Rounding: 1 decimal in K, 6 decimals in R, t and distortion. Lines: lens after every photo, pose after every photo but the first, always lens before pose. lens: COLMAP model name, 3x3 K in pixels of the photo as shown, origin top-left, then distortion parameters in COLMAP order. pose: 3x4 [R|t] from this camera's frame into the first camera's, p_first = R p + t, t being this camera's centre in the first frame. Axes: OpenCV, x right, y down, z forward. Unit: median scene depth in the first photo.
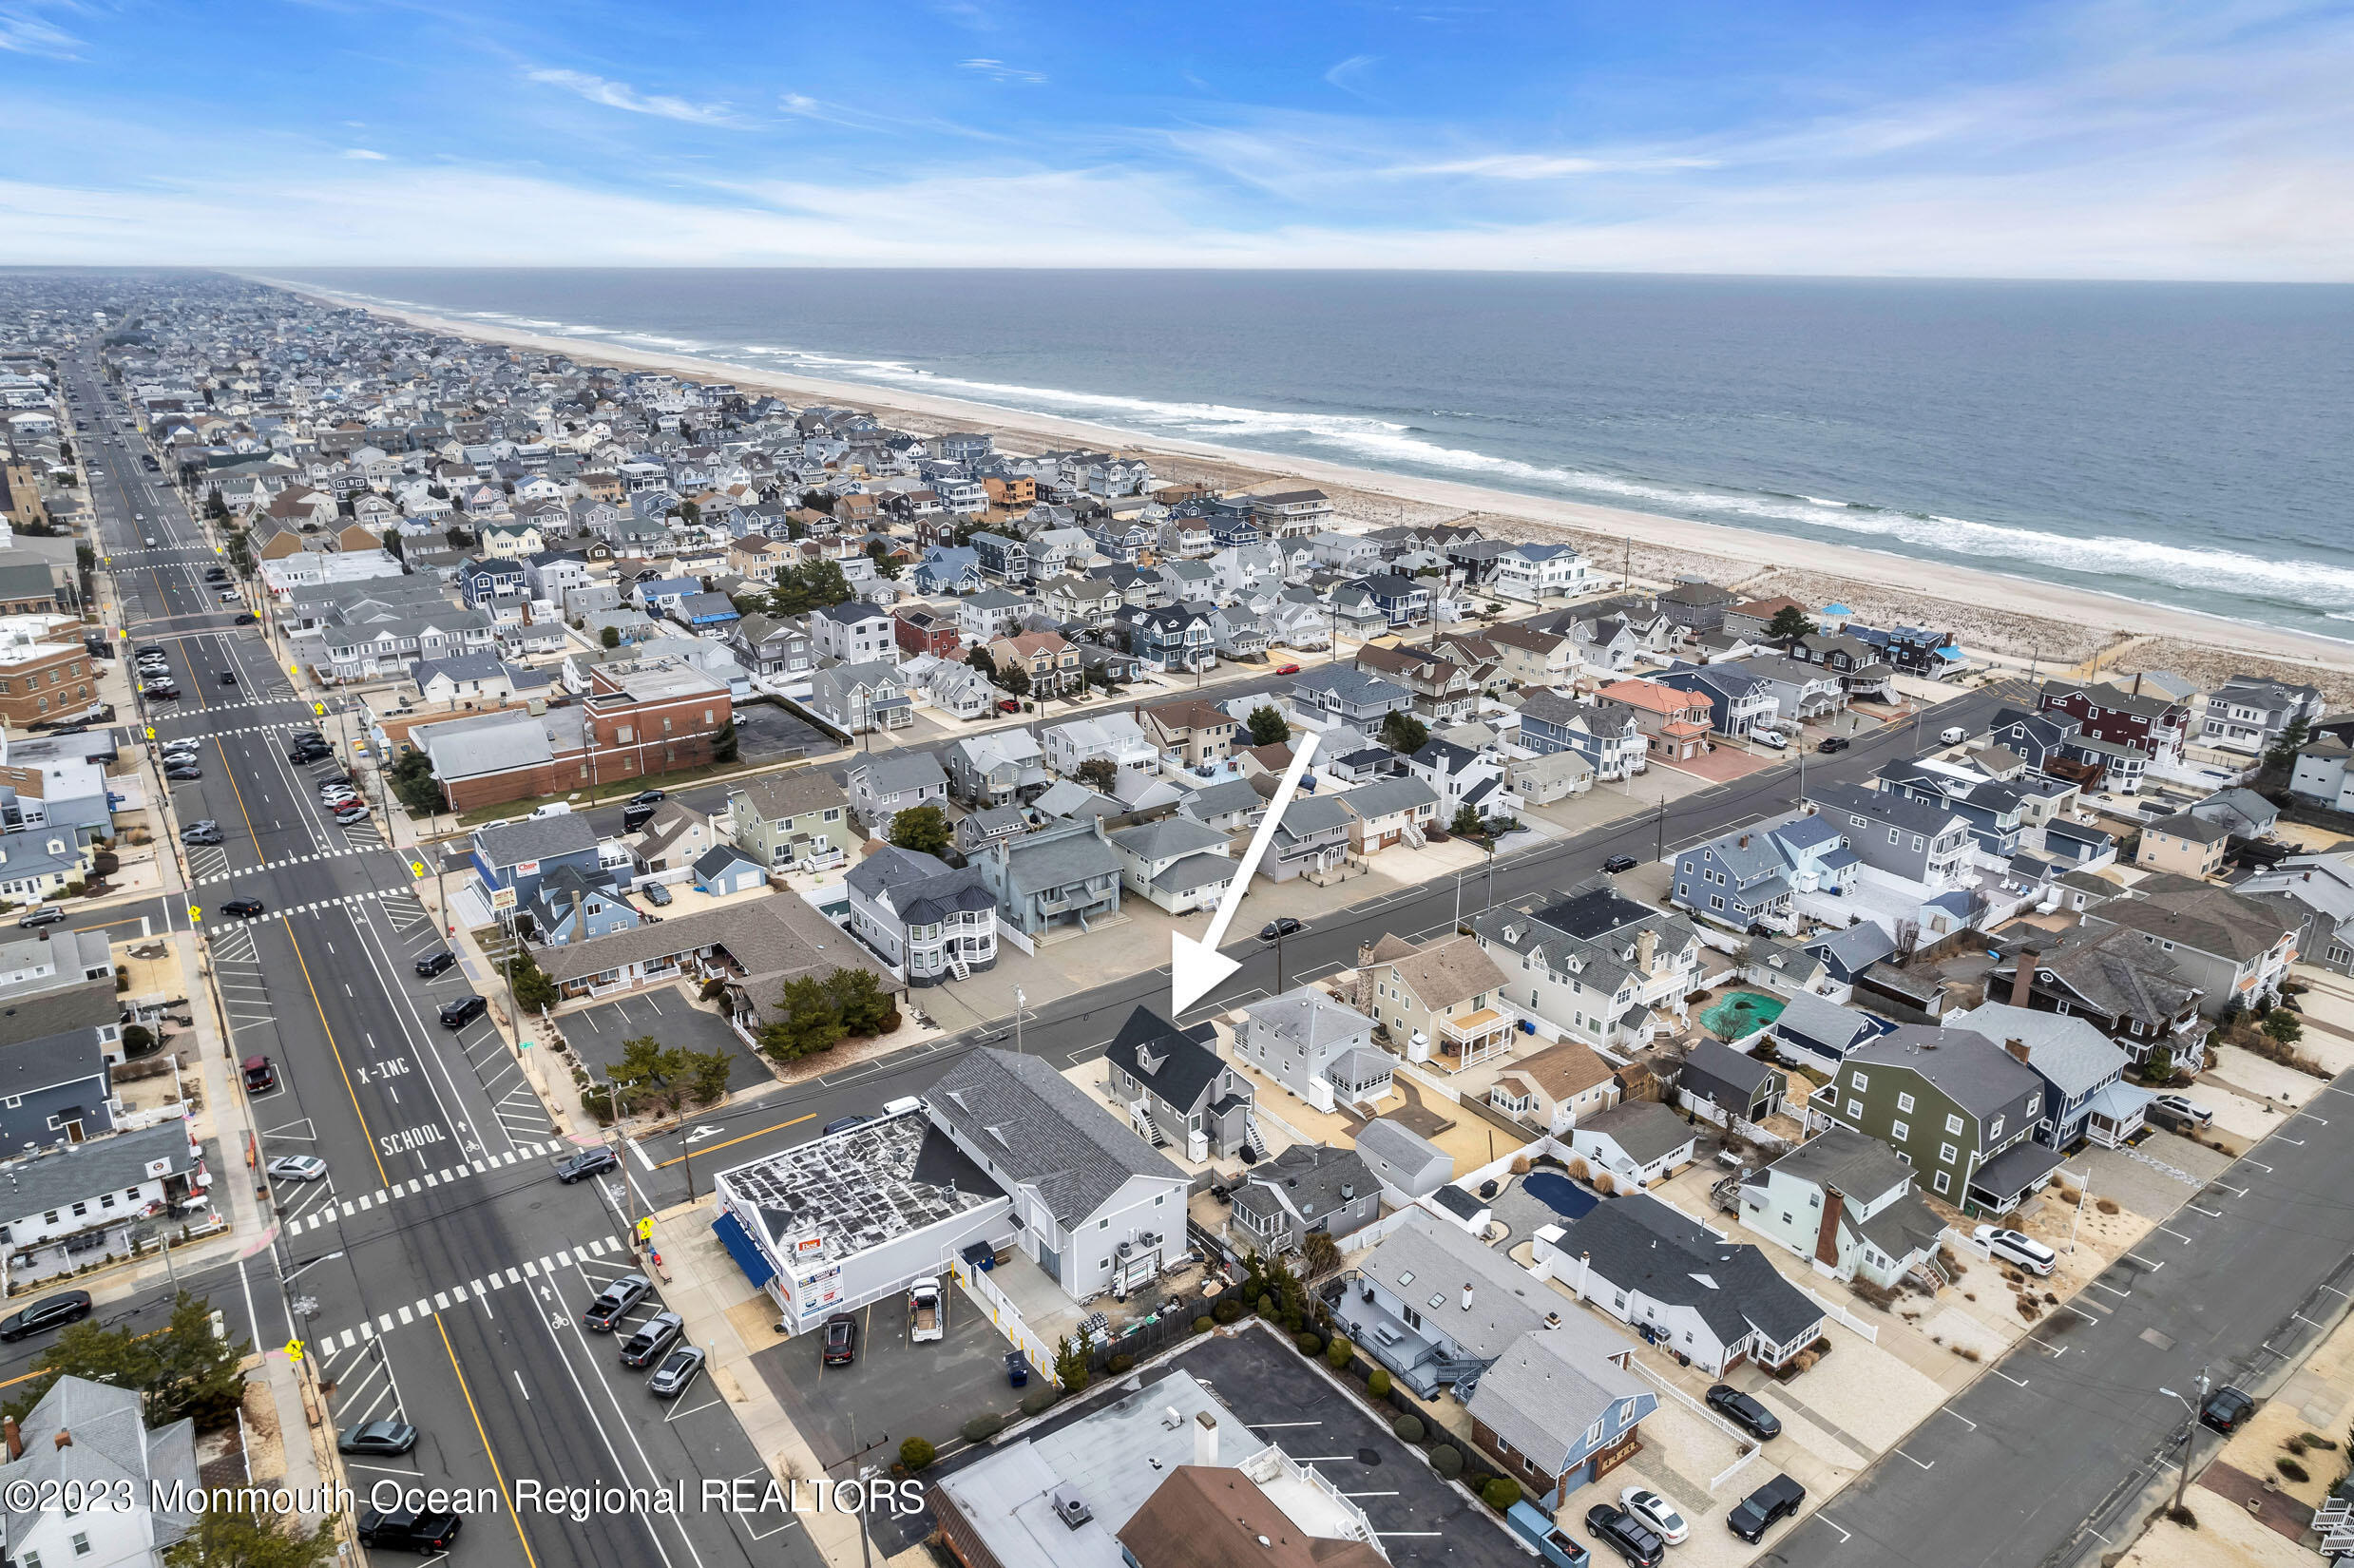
lens RADIAL K [[1498.9, 0, 1177.0], [0, 1498.9, 784.0], [0, 0, 1]] dist [-0.071718, 0.062482]
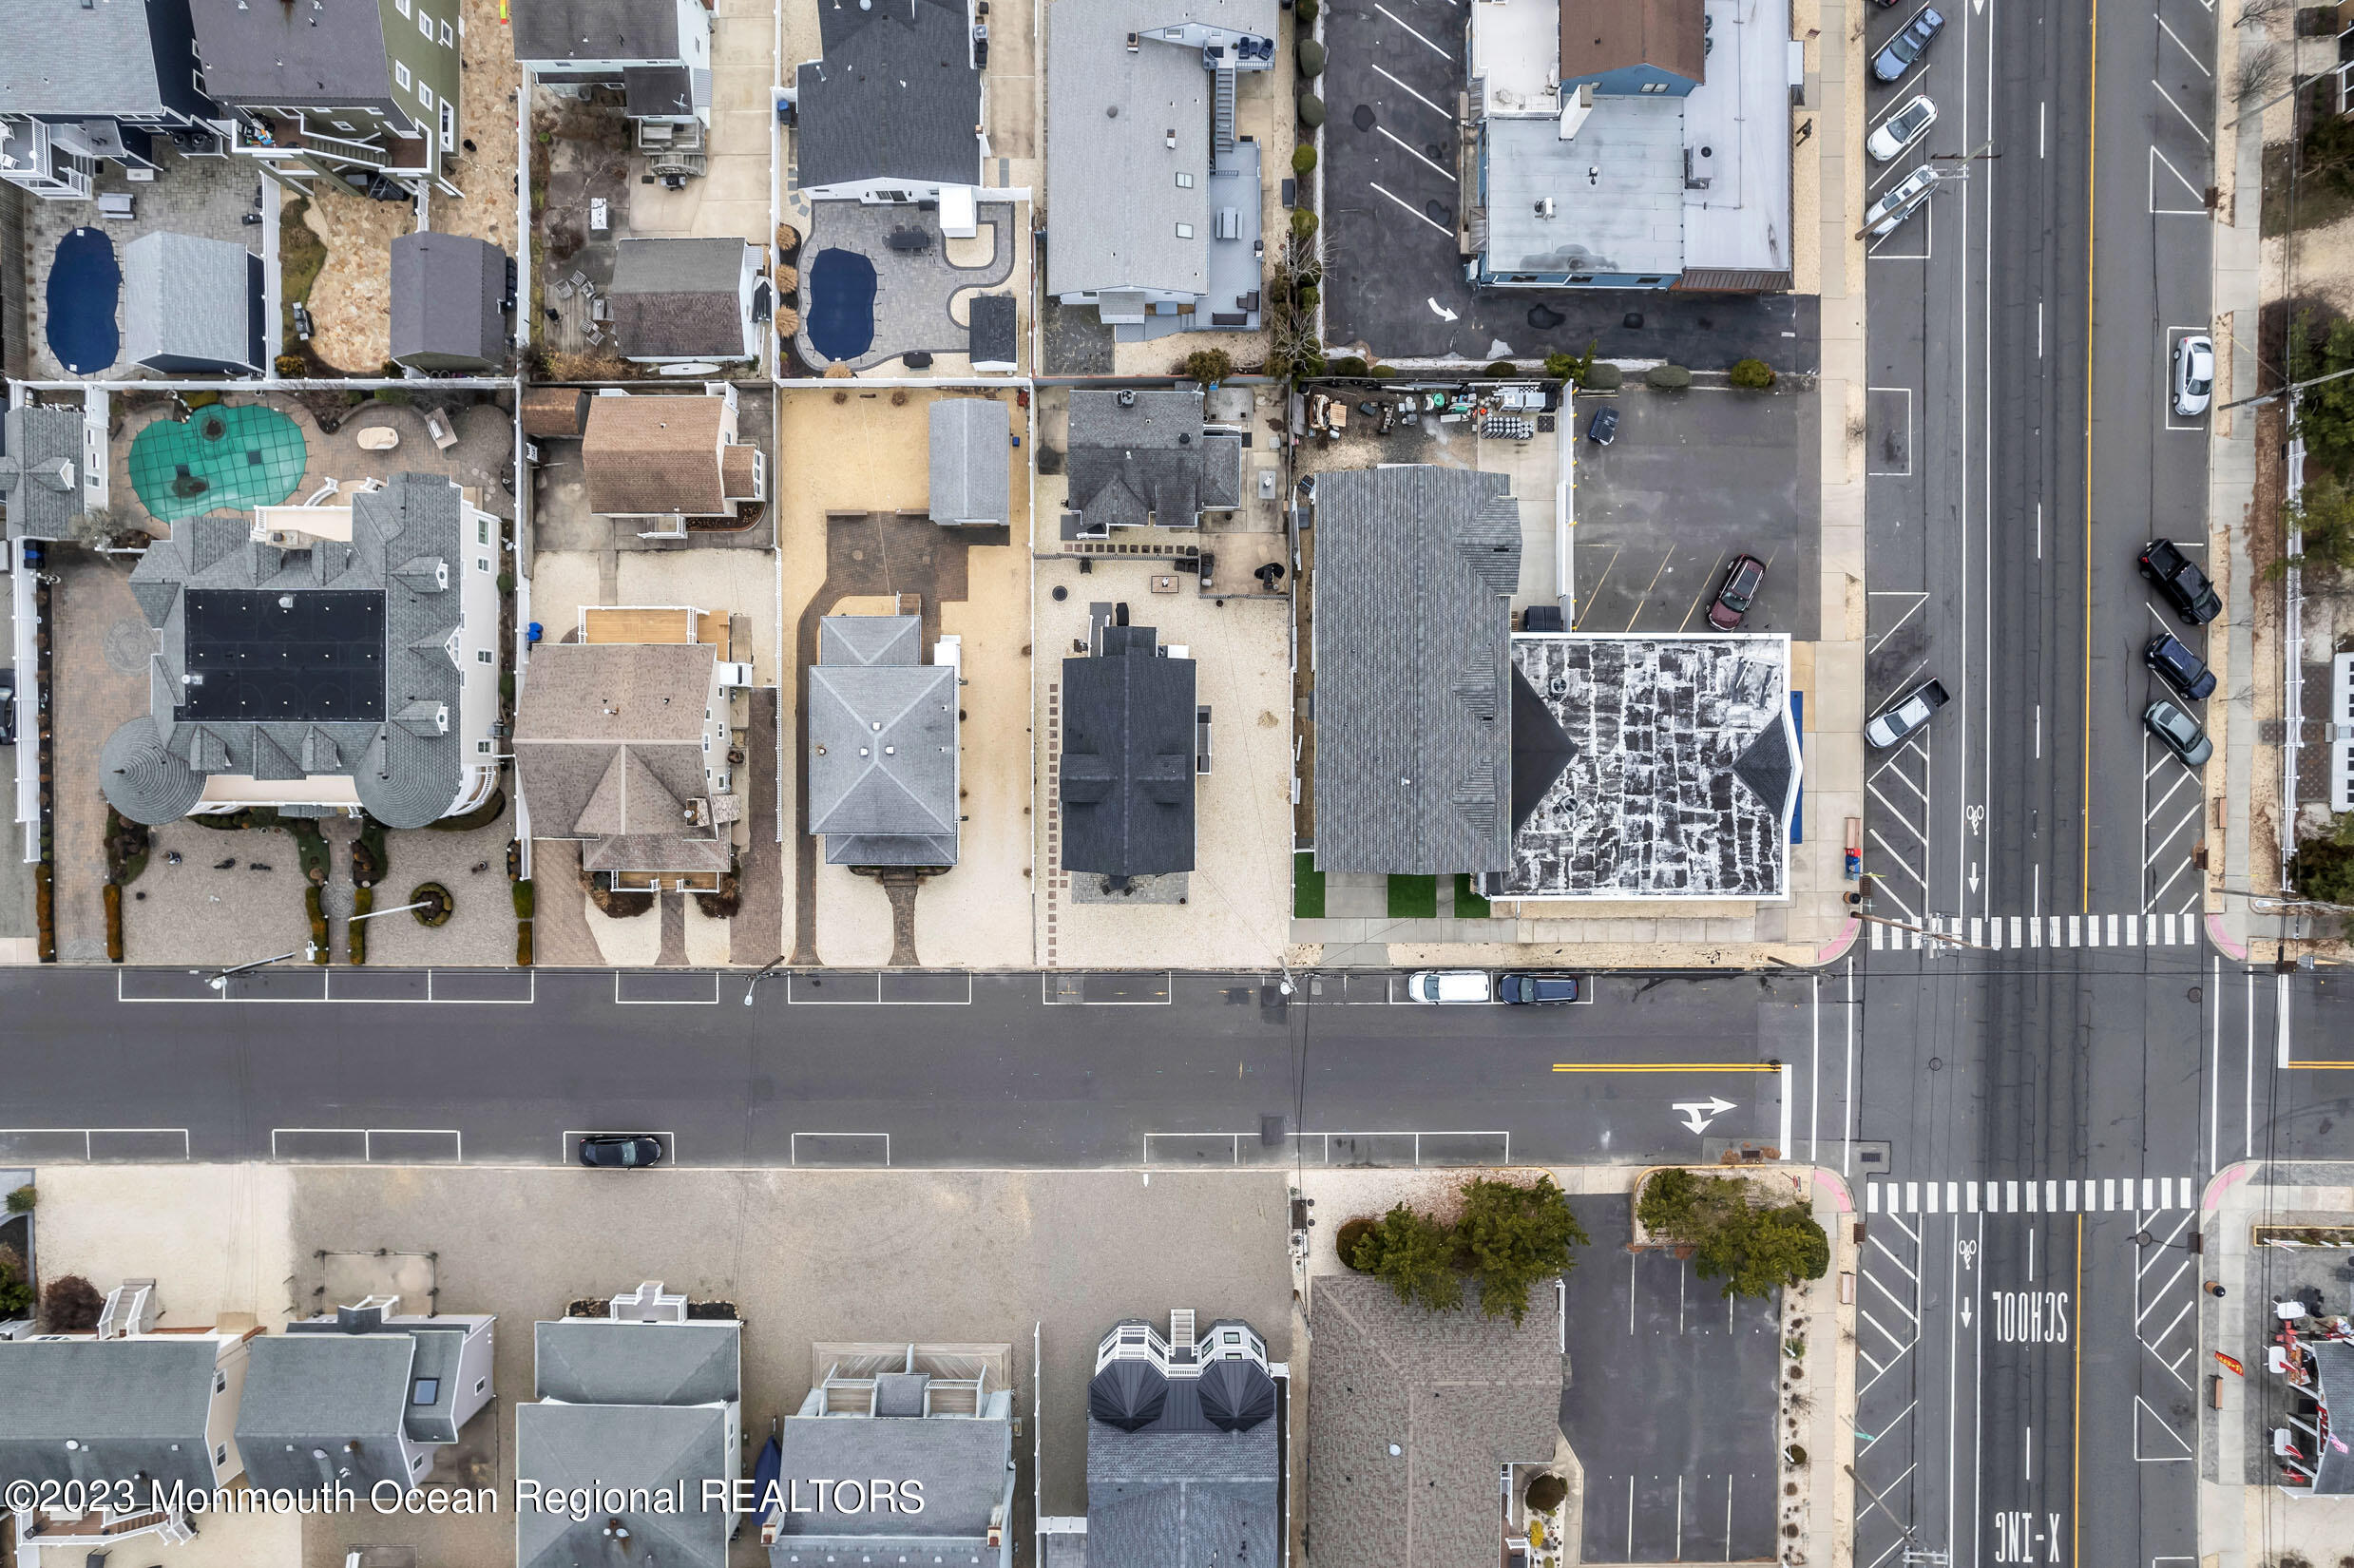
lens RADIAL K [[1498.9, 0, 1177.0], [0, 1498.9, 784.0], [0, 0, 1]] dist [-0.071718, 0.062482]
pose [[-0.807097, -0.590198, -0.016161, -0.008306], [0.191475, -0.287539, 0.938434, -0.362083], [-0.558508, 0.754313, 0.345080, 0.636271]]
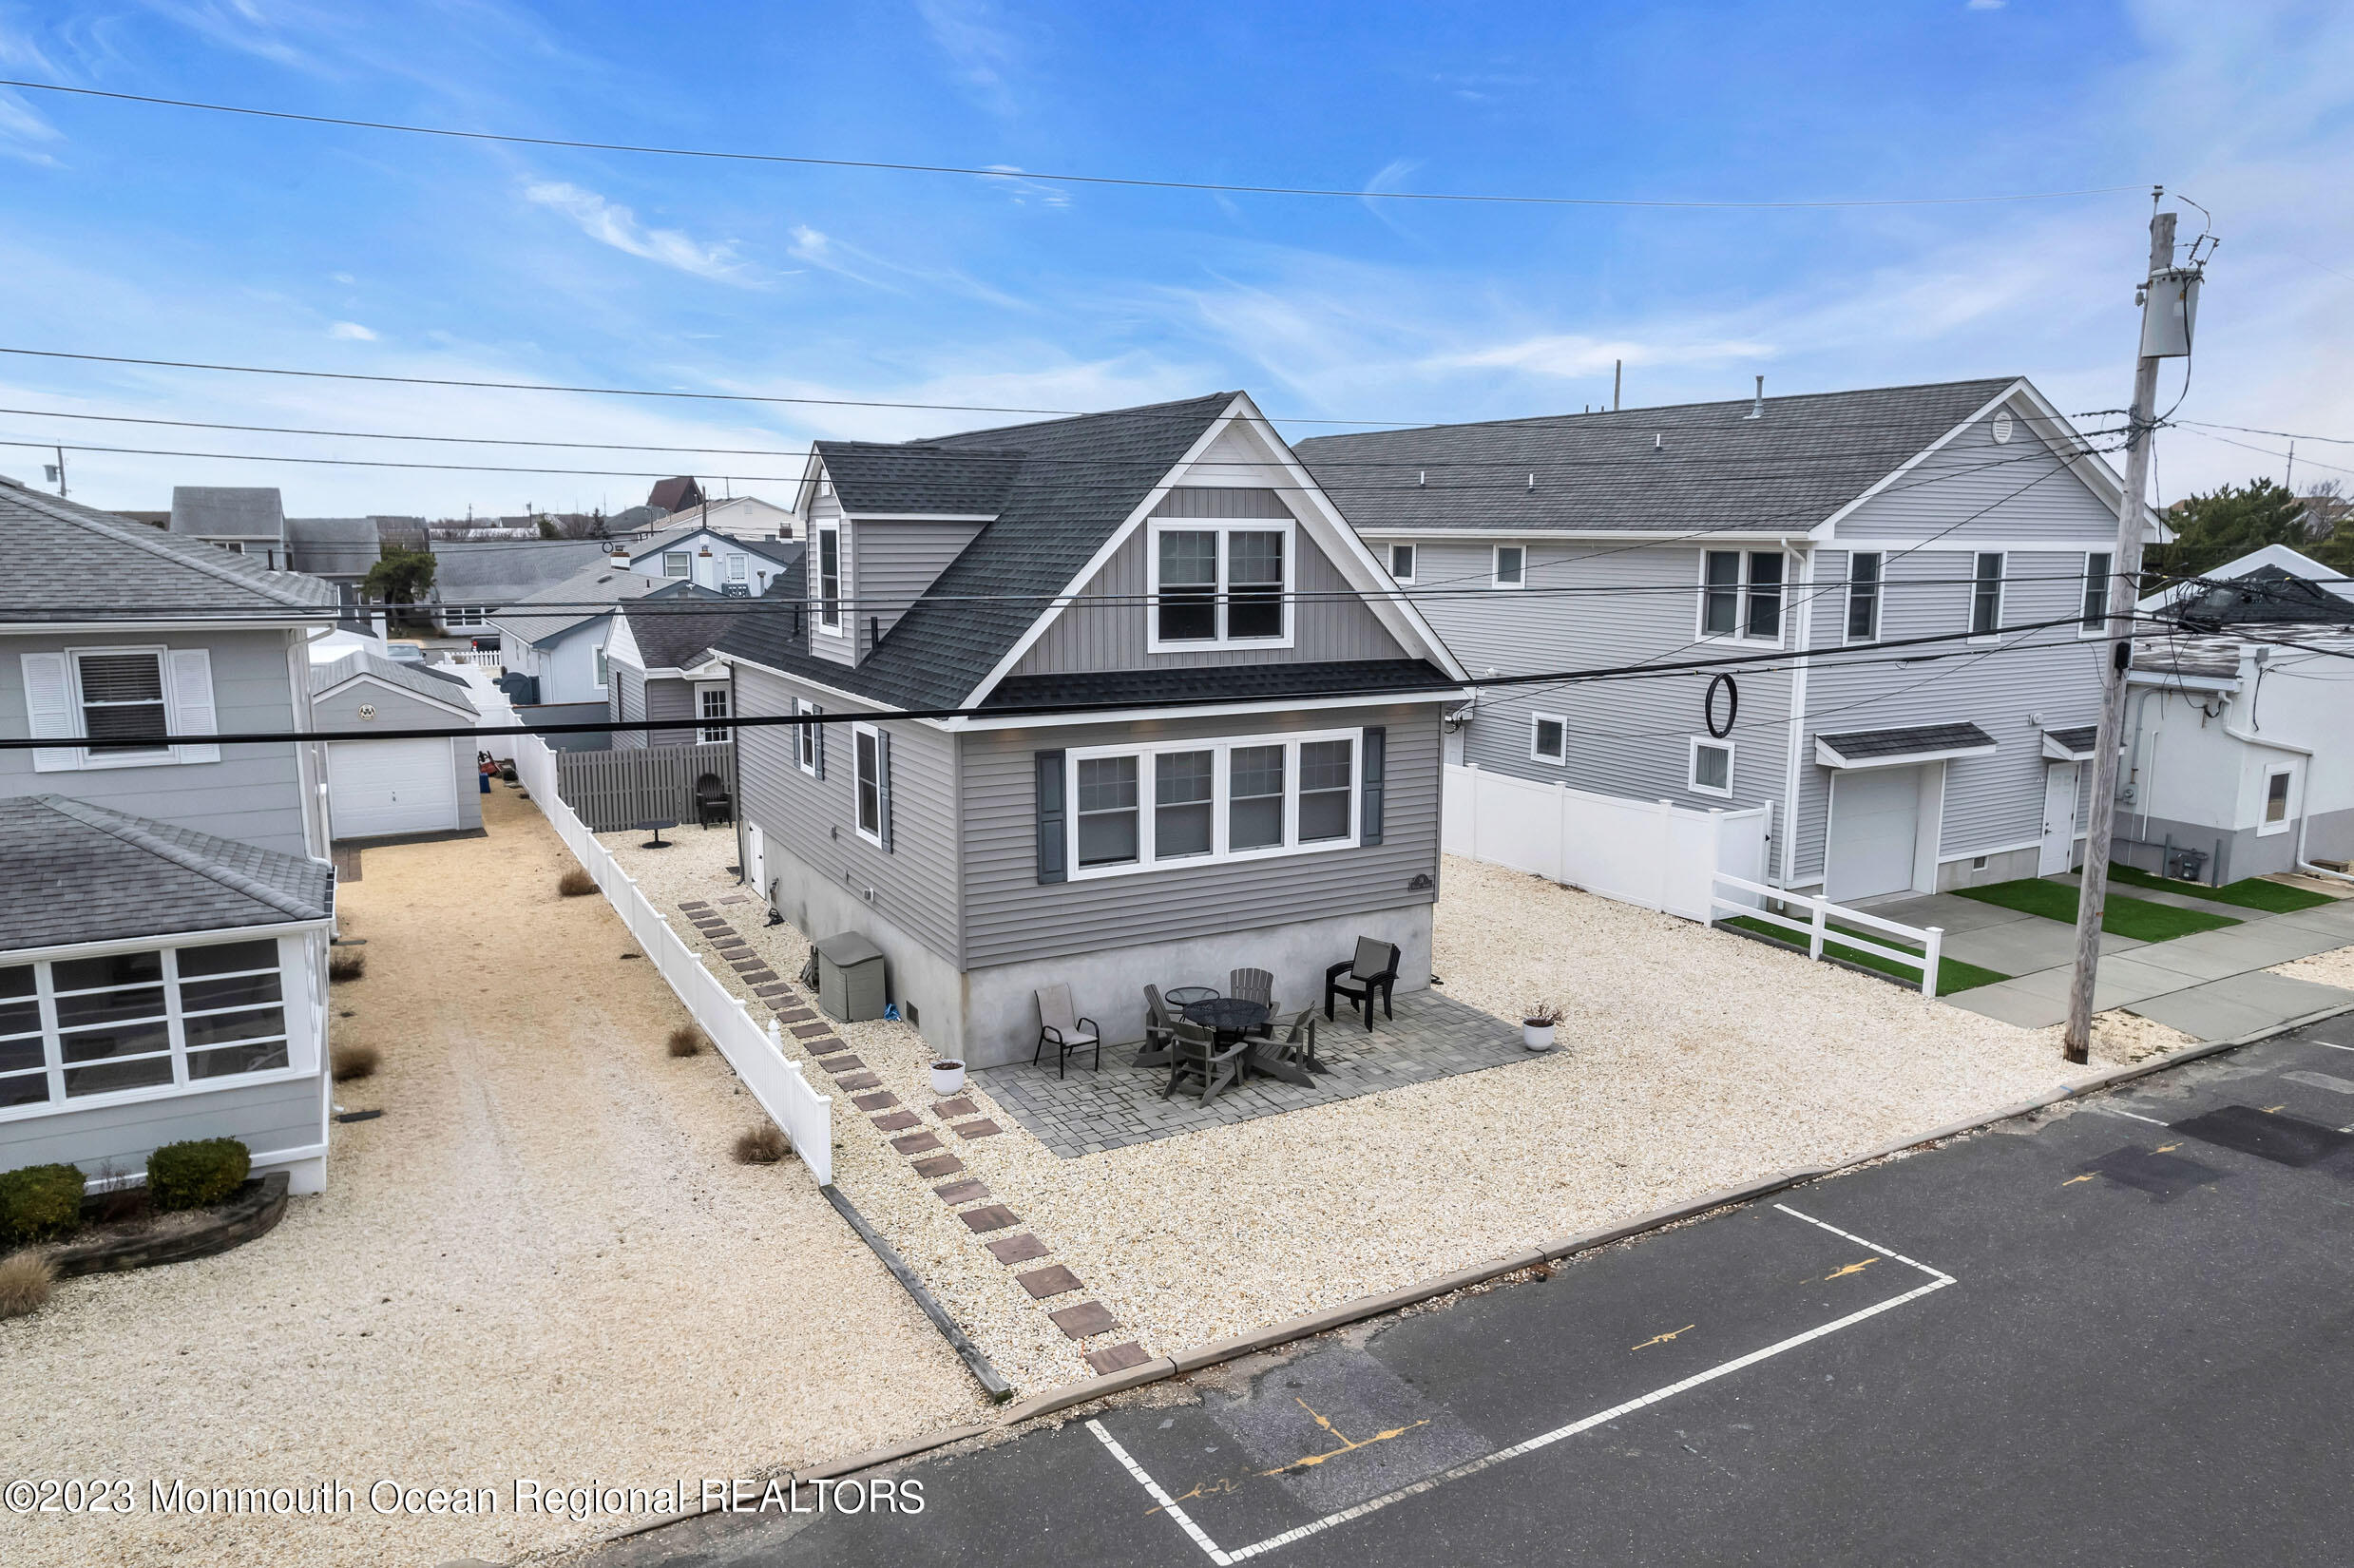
lens RADIAL K [[1508.8, 0, 1177.0], [0, 1508.8, 784.0], [0, 0, 1]] dist [-0.079748, 0.072933]
pose [[-0.992680, -0.030827, 0.116775, -0.030930], [0.029664, 0.875029, 0.483161, 0.096349], [-0.117076, 0.483089, -0.867709, 0.972306]]
